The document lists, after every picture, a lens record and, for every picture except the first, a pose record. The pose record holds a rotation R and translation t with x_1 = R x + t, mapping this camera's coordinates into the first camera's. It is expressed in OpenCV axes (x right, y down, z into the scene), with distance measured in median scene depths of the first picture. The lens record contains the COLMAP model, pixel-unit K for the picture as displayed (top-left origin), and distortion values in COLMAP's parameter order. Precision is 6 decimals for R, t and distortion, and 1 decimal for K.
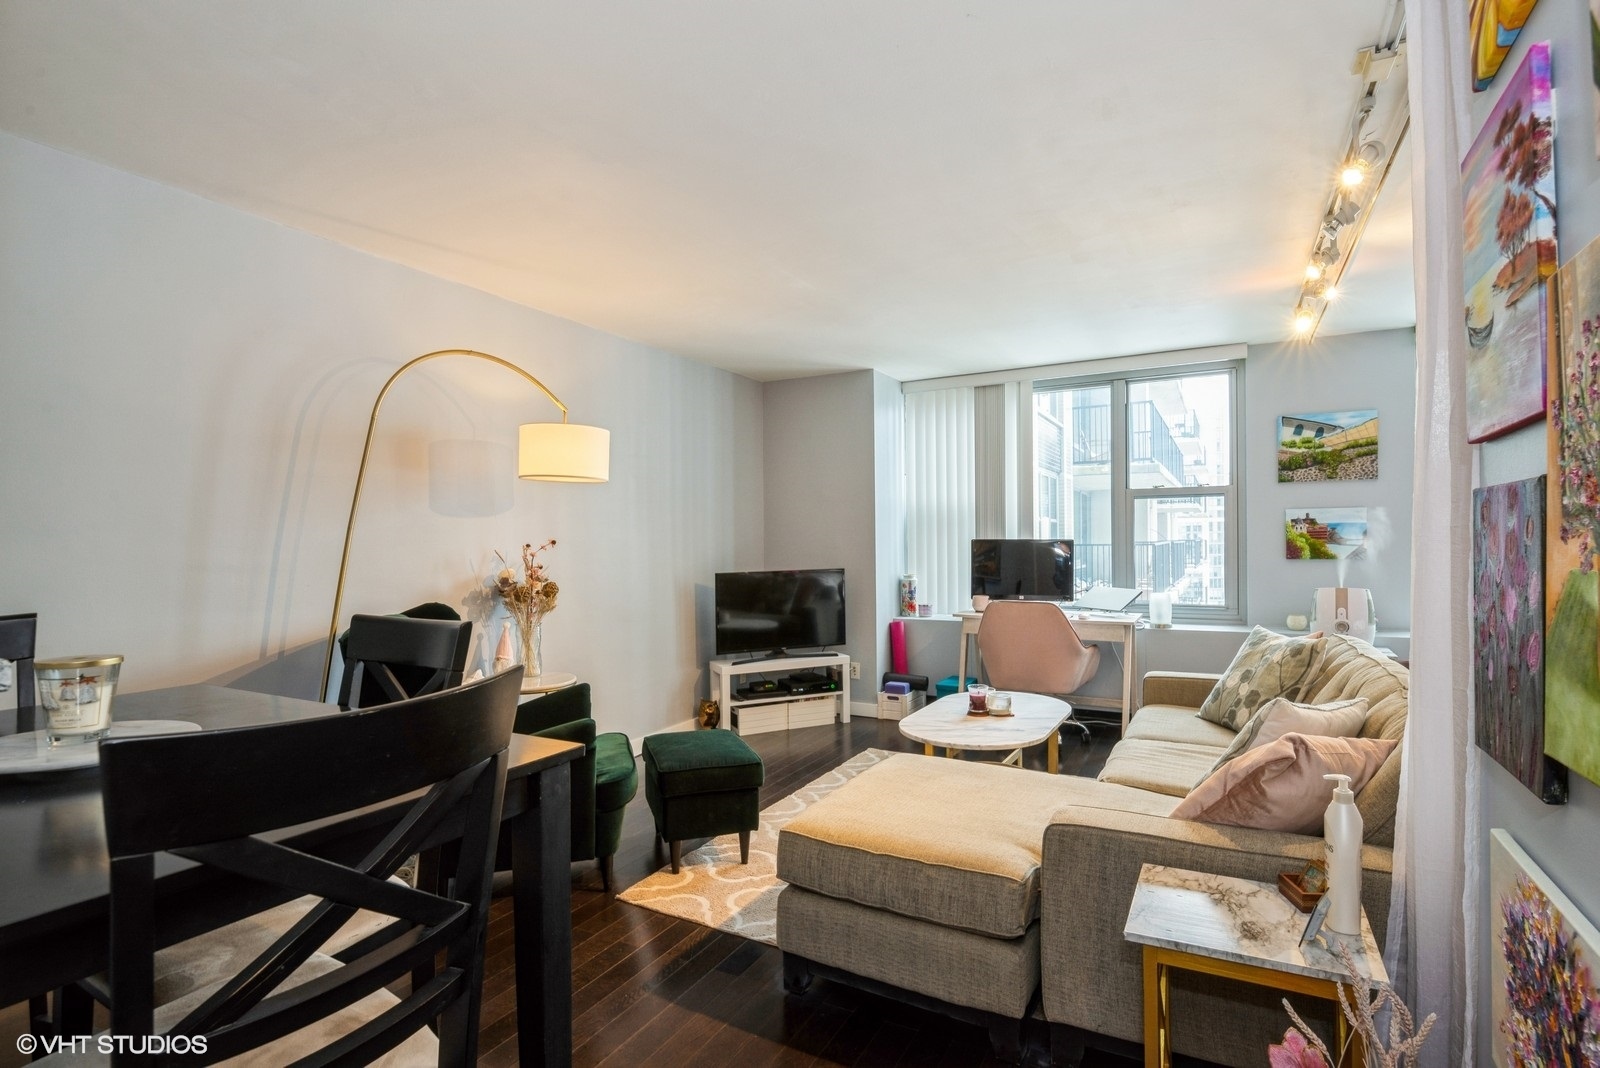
lens RADIAL K [[774.6, 0, 820.3], [0, 774.6, 546.8], [0, 0, 1]] dist [-0.003804, -0.000805]
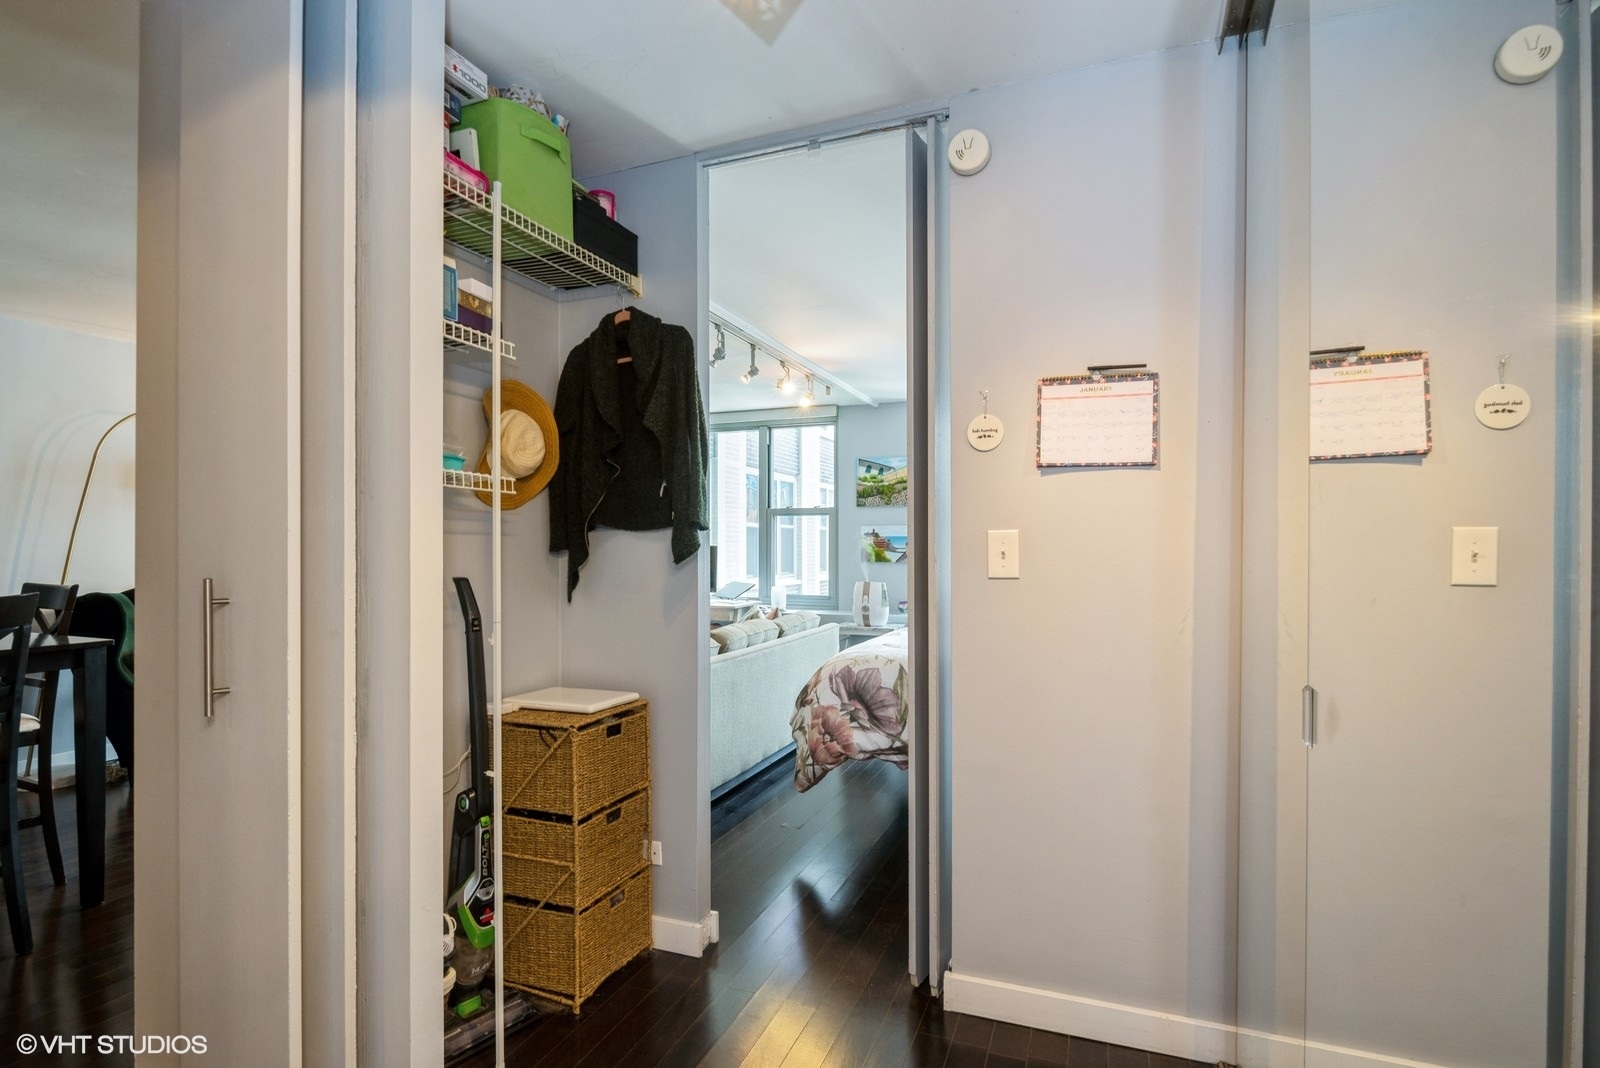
lens RADIAL K [[774.6, 0, 820.3], [0, 774.6, 546.8], [0, 0, 1]] dist [-0.003804, -0.000805]
pose [[0.991907, 0.010243, 0.126555, 0.344699], [-0.009566, 0.999937, -0.005951, -0.002156], [-0.126608, 0.004692, 0.991942, -0.357156]]
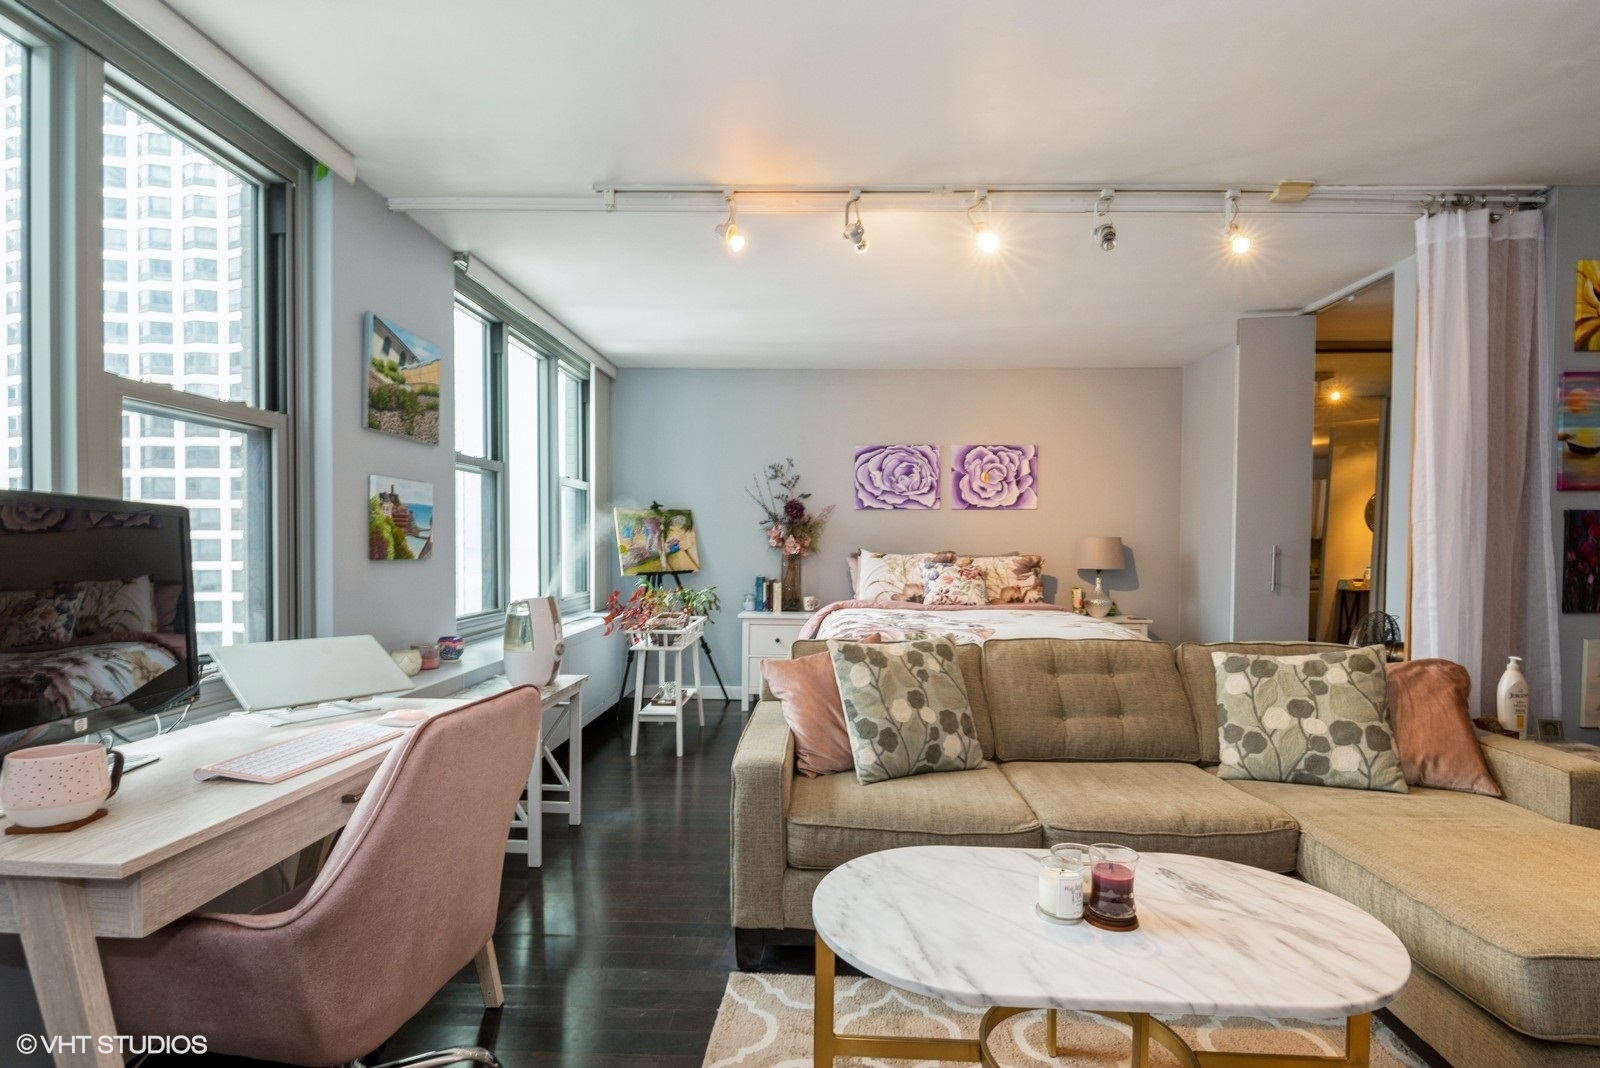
lens RADIAL K [[781.0, 0, 810.8], [0, 781.0, 566.8], [0, 0, 1]] dist [-0.001764, -0.000527]
pose [[-0.440036, -0.016573, 0.897827, -0.072994], [0.005000, 0.999769, 0.020905, 0.009763], [-0.897966, 0.013688, -0.439852, 0.938156]]
